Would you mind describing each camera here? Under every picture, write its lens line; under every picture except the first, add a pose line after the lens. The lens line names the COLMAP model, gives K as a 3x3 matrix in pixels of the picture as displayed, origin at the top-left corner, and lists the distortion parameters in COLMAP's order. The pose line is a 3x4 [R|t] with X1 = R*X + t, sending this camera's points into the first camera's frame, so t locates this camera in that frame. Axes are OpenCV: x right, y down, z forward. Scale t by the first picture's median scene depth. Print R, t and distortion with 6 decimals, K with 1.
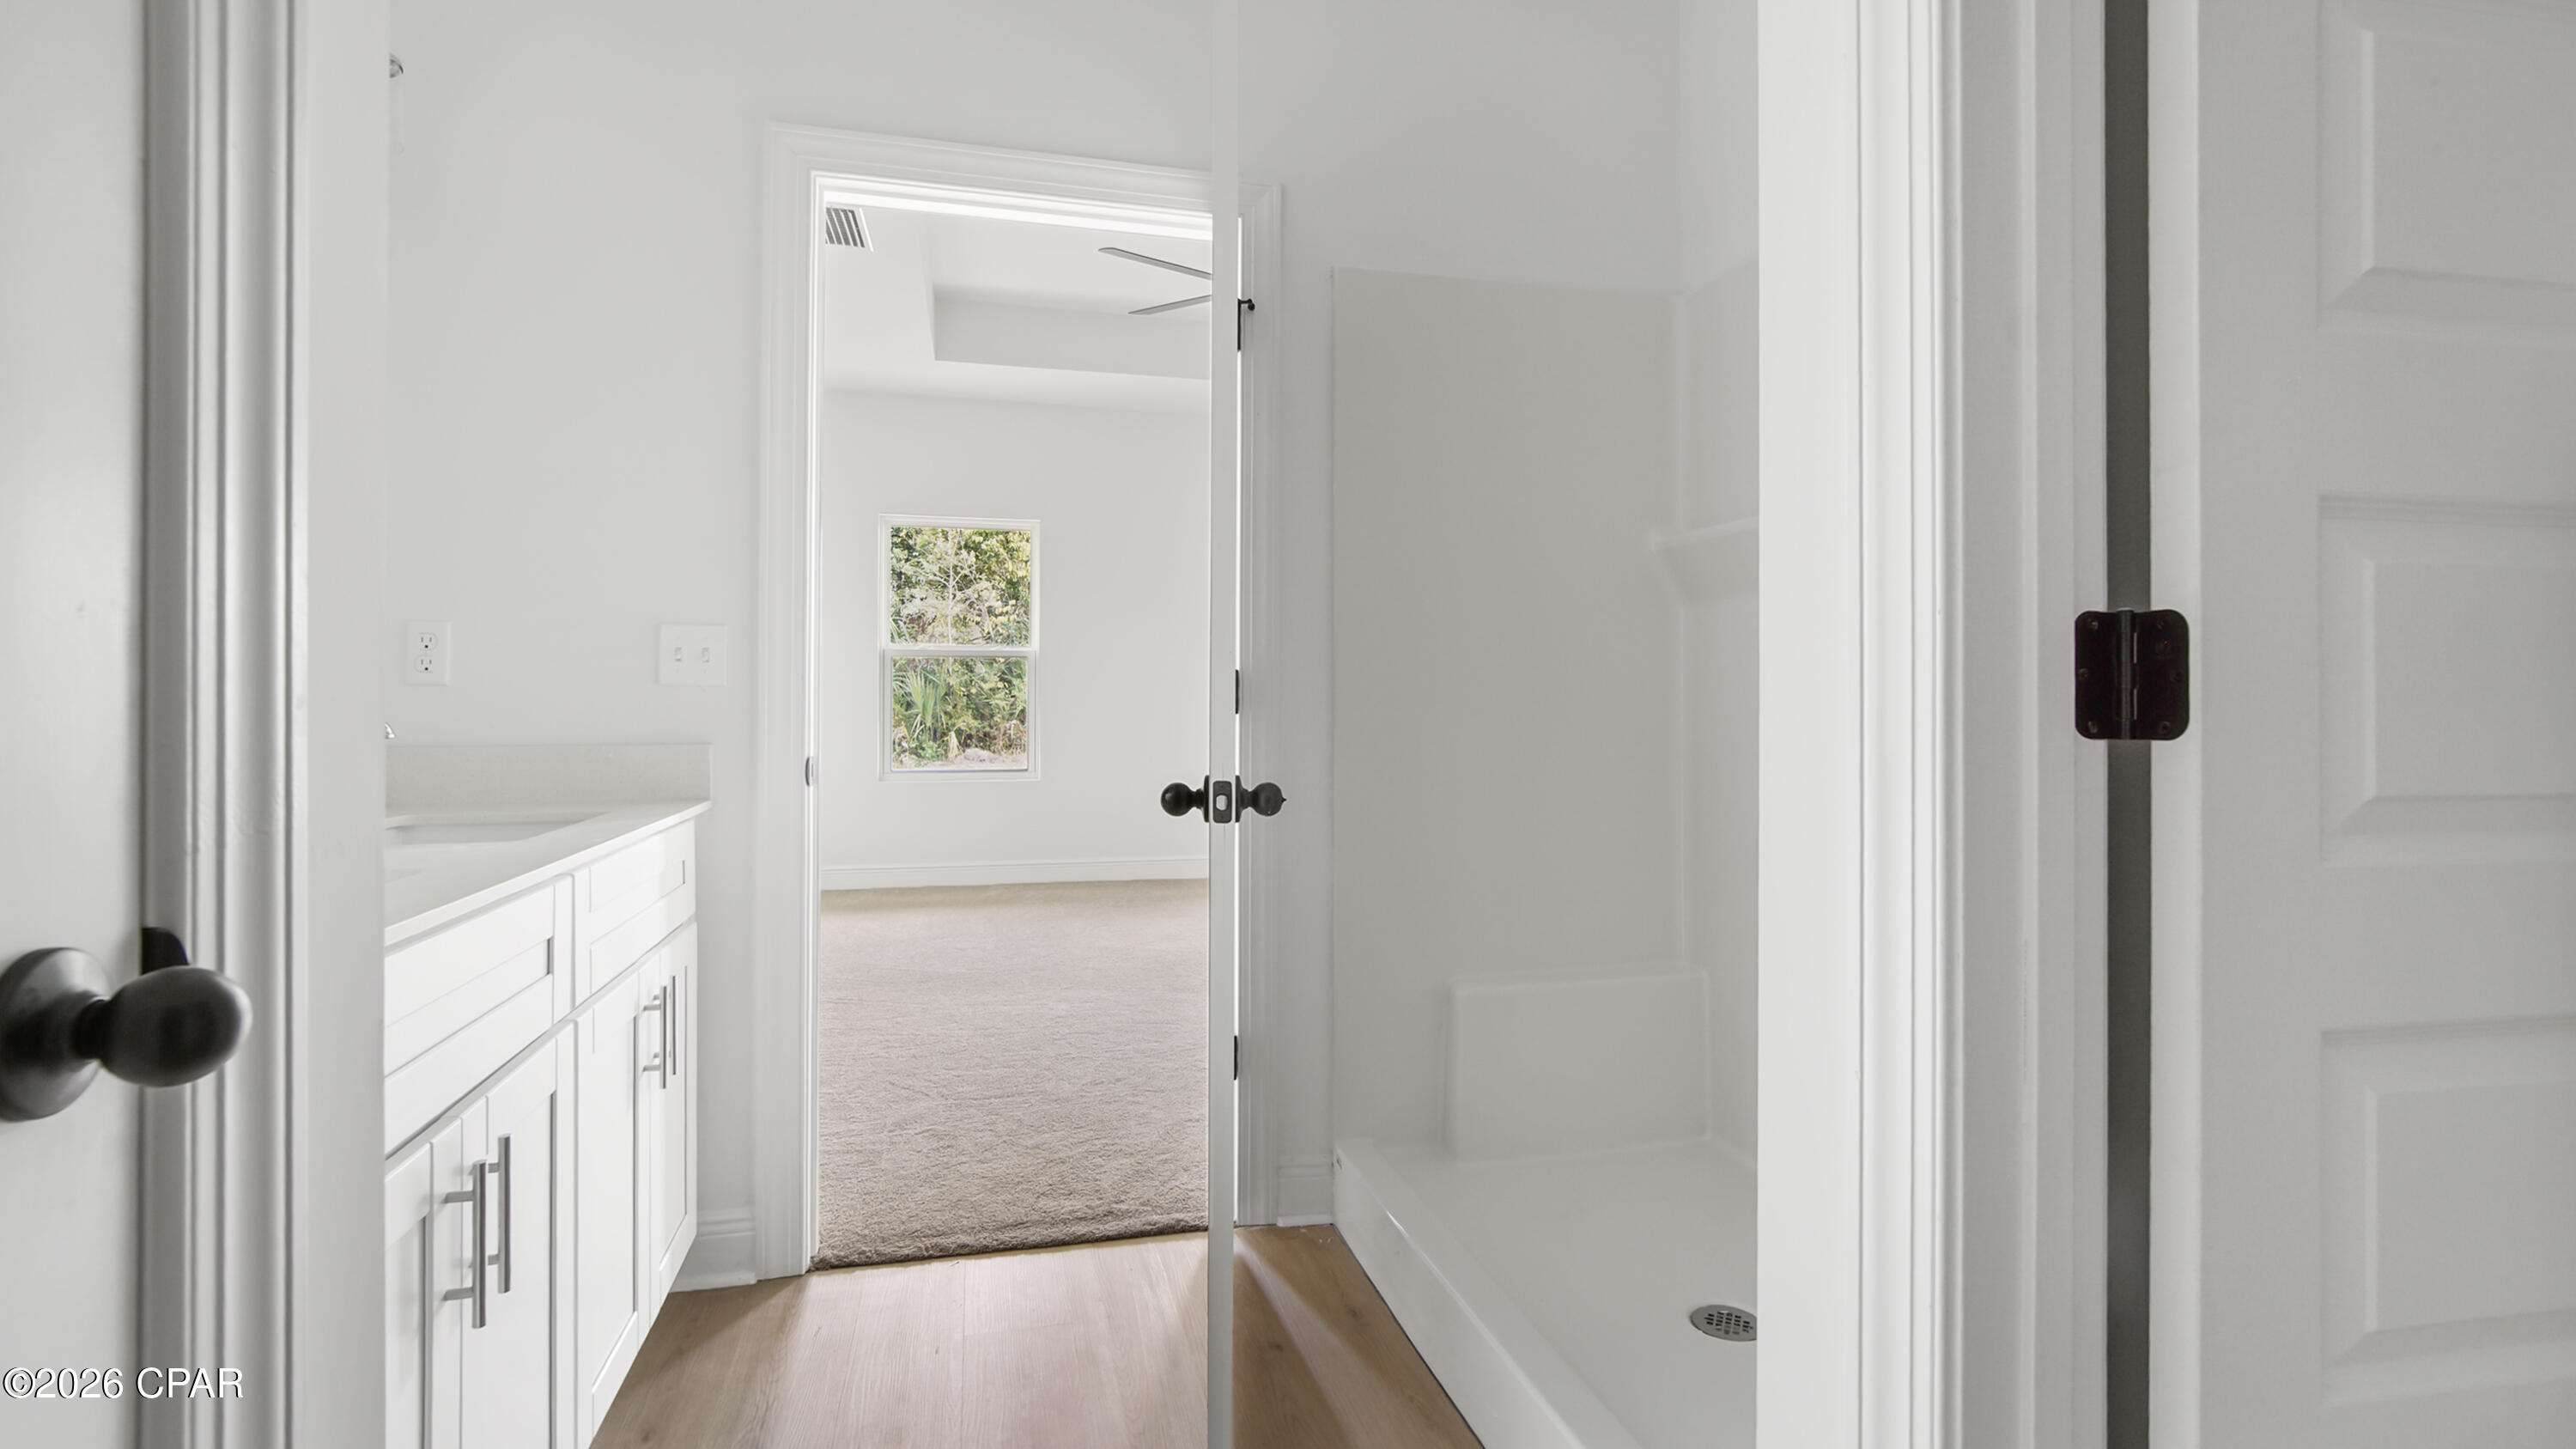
lens RADIAL K [[1189.4, 0, 1288.0], [0, 1189.4, 724.5], [0, 0, 1]] dist [-0.000394, 0.000402]
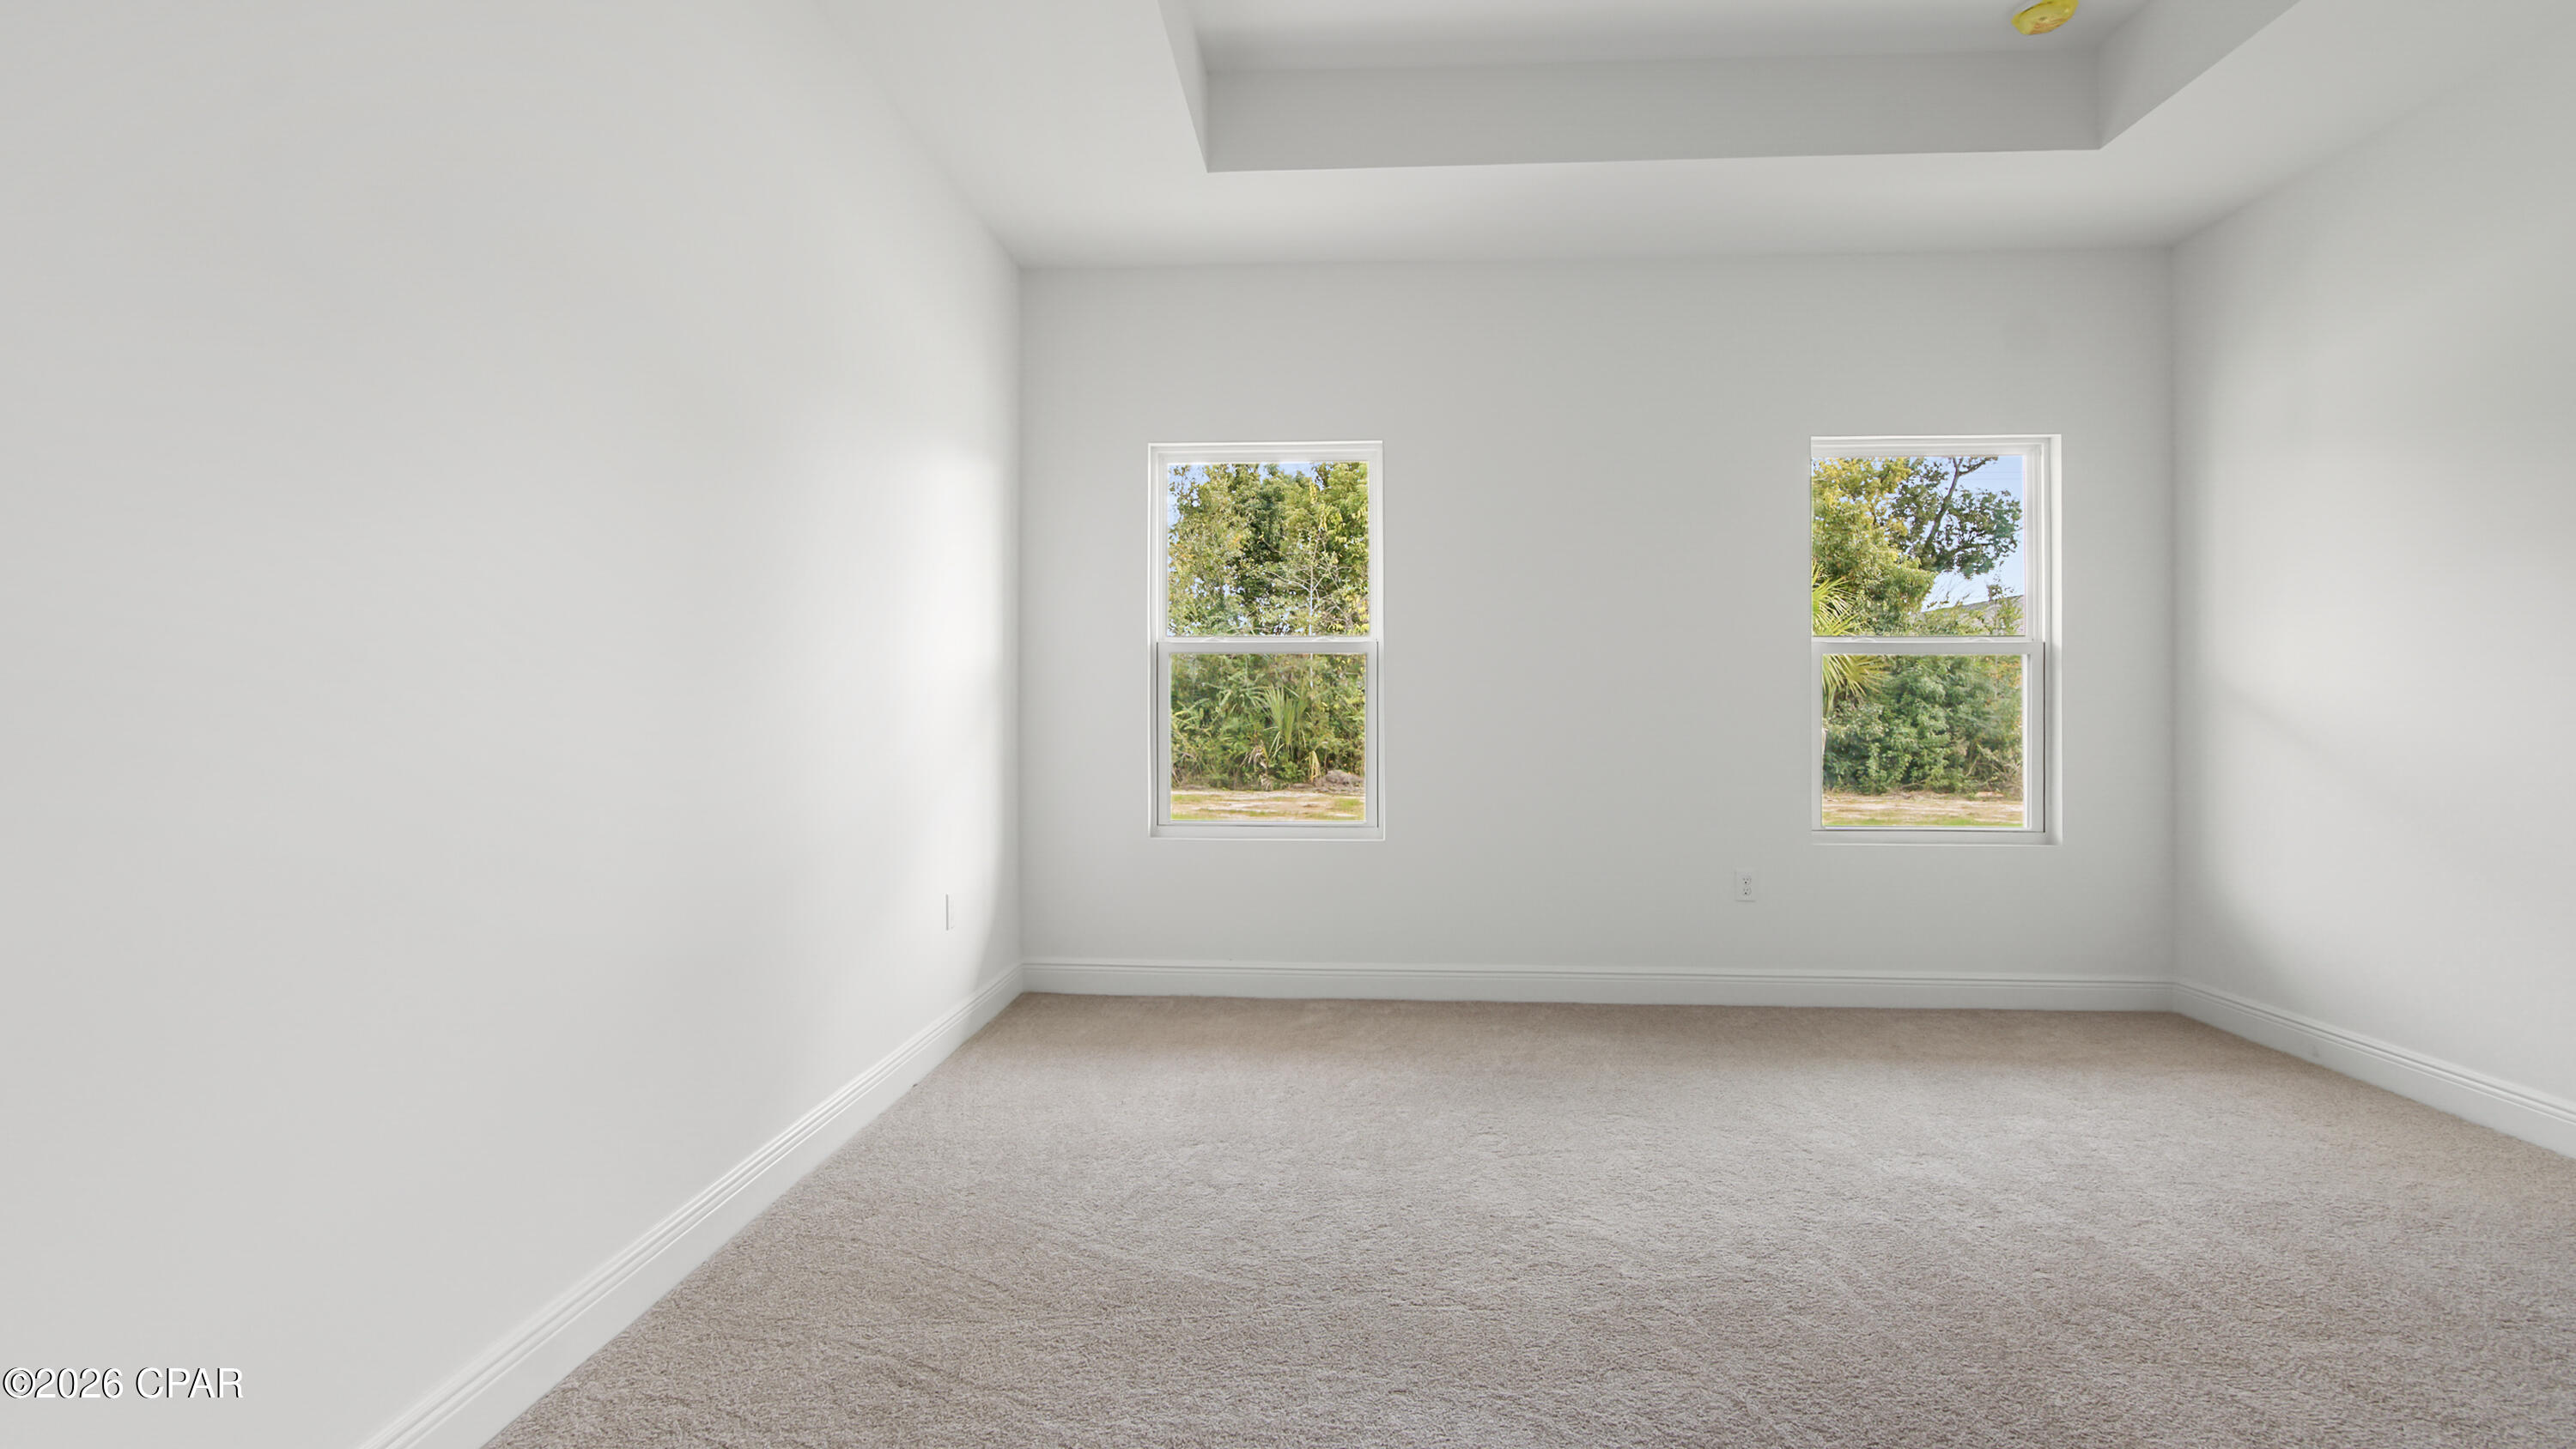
lens RADIAL K [[1189.1, 0, 1288.0], [0, 1189.1, 724.5], [0, 0, 1]] dist [-0.000394, 0.000402]
pose [[0.951191, -0.005017, -0.308562, -0.019844], [0.000895, 0.999909, -0.013498, -0.002164], [0.308601, 0.012563, 0.951109, 0.128182]]
